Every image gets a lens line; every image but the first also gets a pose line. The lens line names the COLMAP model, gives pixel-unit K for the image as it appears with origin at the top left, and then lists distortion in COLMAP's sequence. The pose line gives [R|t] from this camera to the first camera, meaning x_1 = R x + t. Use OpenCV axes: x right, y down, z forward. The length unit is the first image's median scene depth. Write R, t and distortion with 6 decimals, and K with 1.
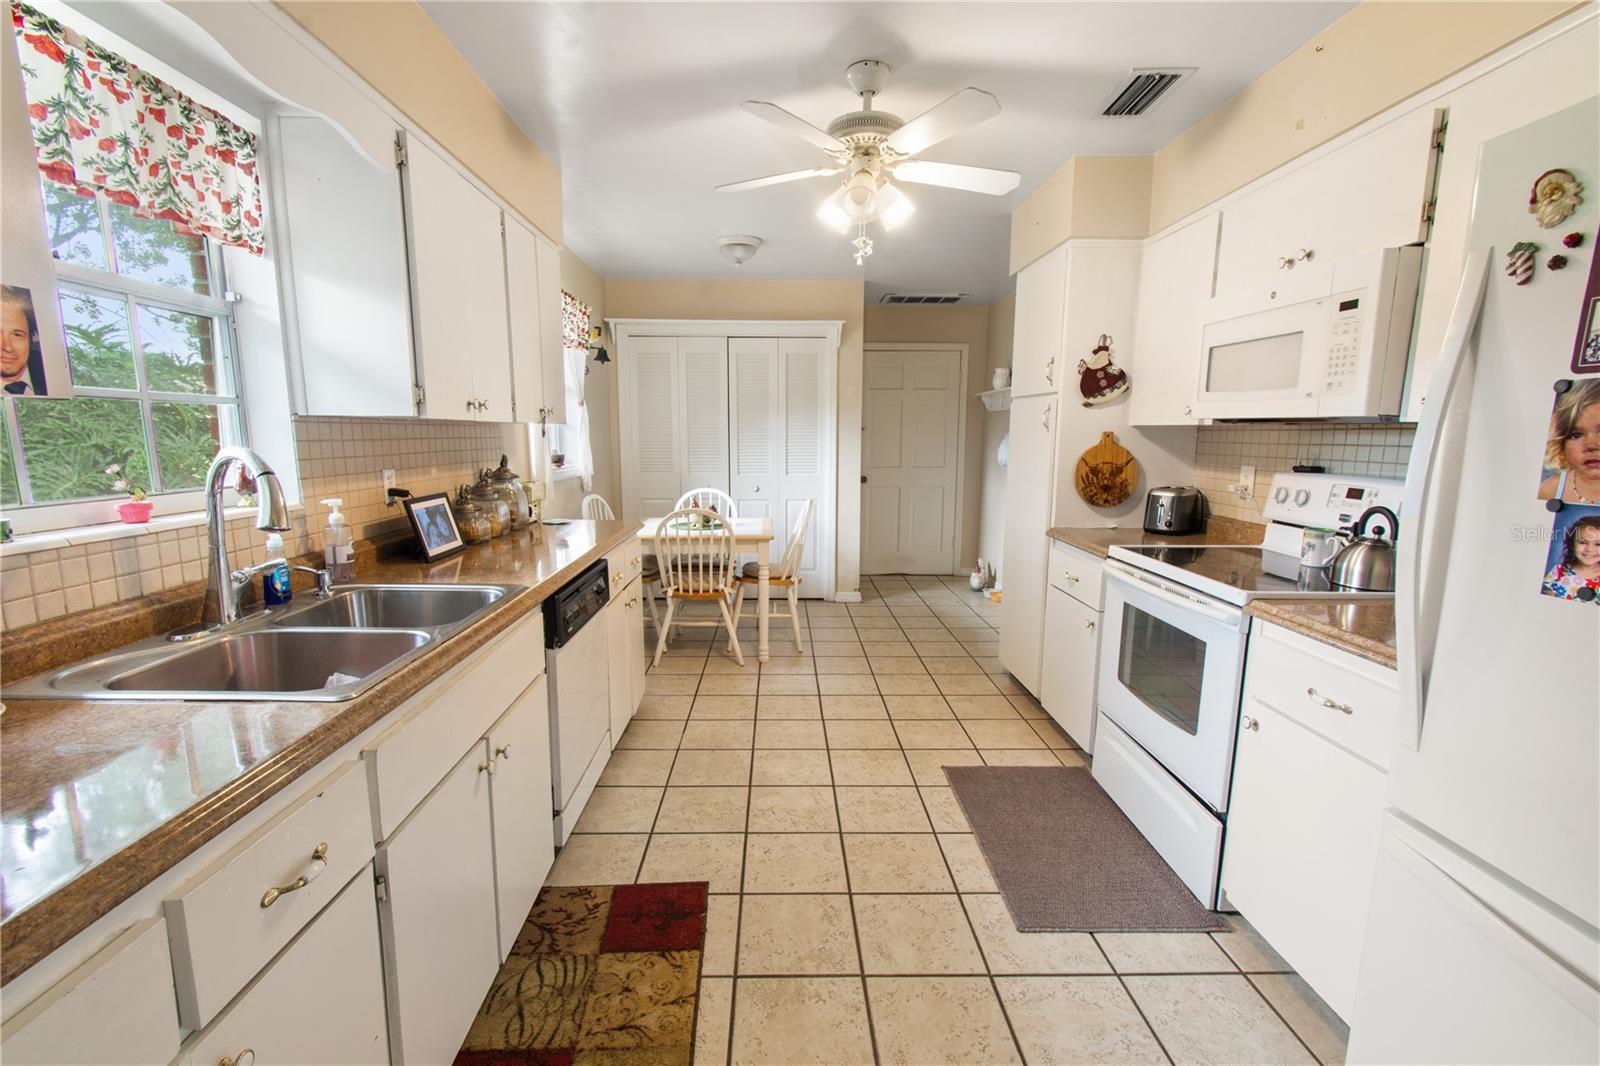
lens RADIAL K [[700.2, 0, 790.8], [0, 700.2, 540.3], [0, 0, 1]] dist [0.002851, 0.000963]
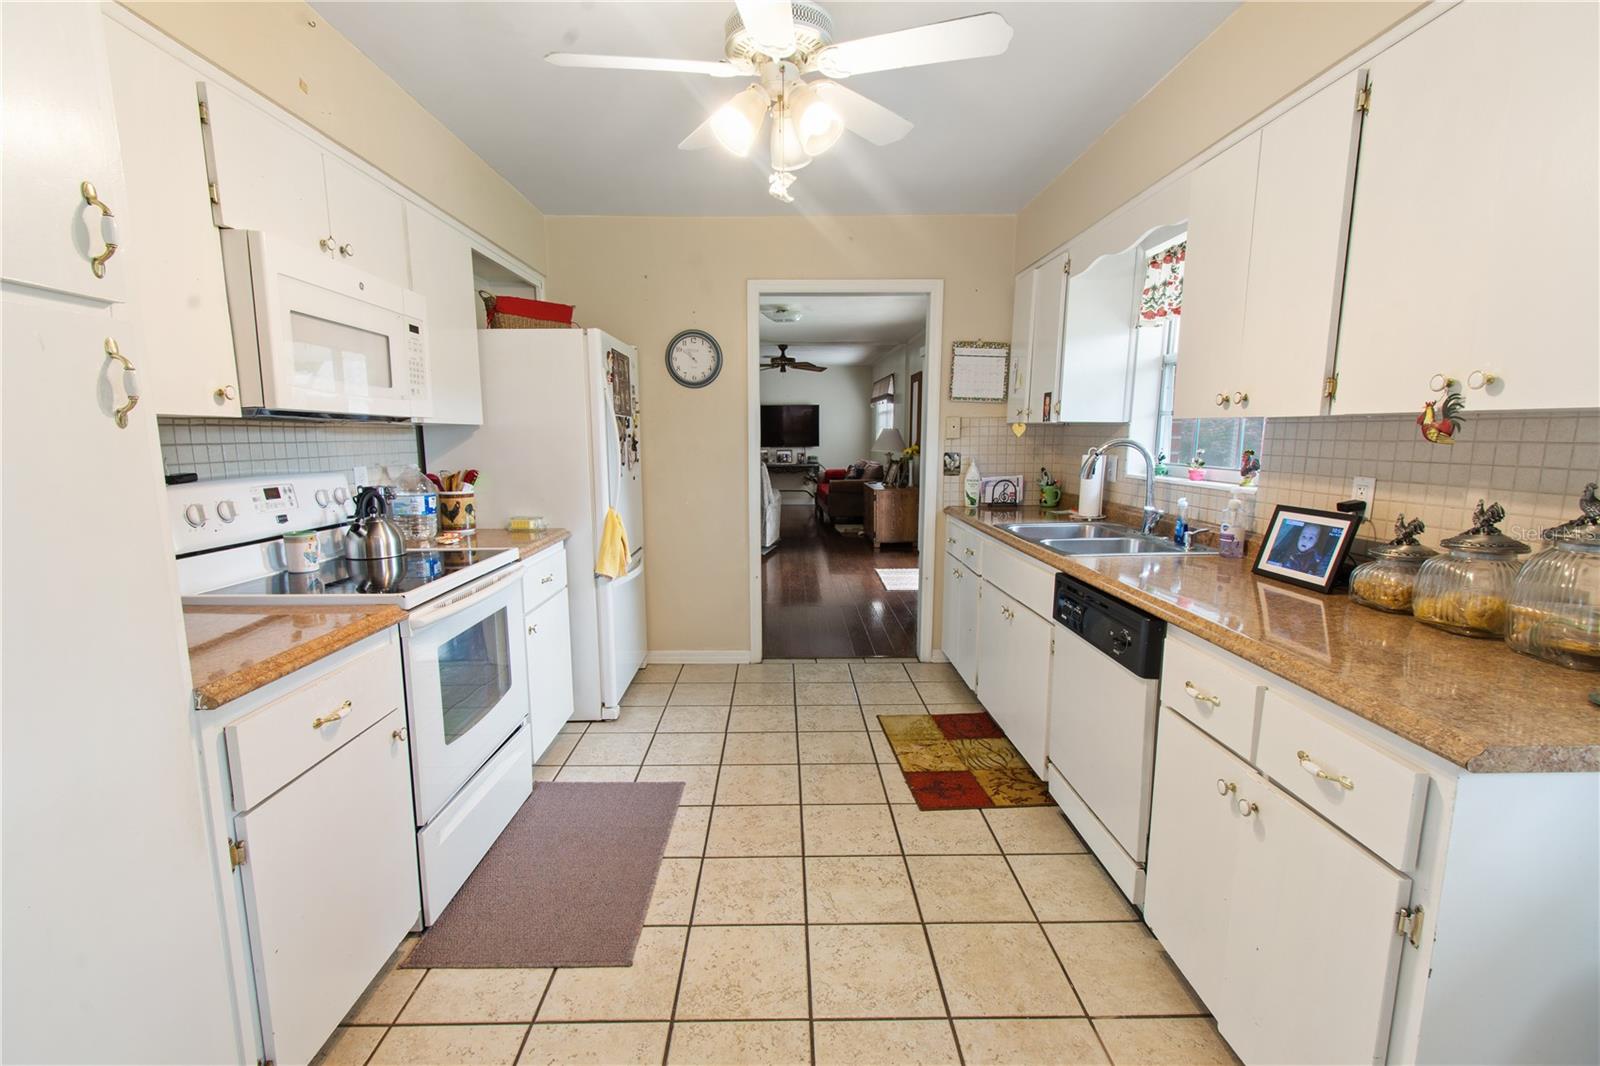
lens RADIAL K [[700.2, 0, 794.7], [0, 700.2, 535.0], [0, 0, 1]] dist [0.002851, 0.000963]
pose [[-0.999995, -0.003045, 0.000409, 0.092474], [-0.002789, 0.955441, 0.295168, -0.300330], [-0.001290, 0.295166, -0.955445, 1.955141]]
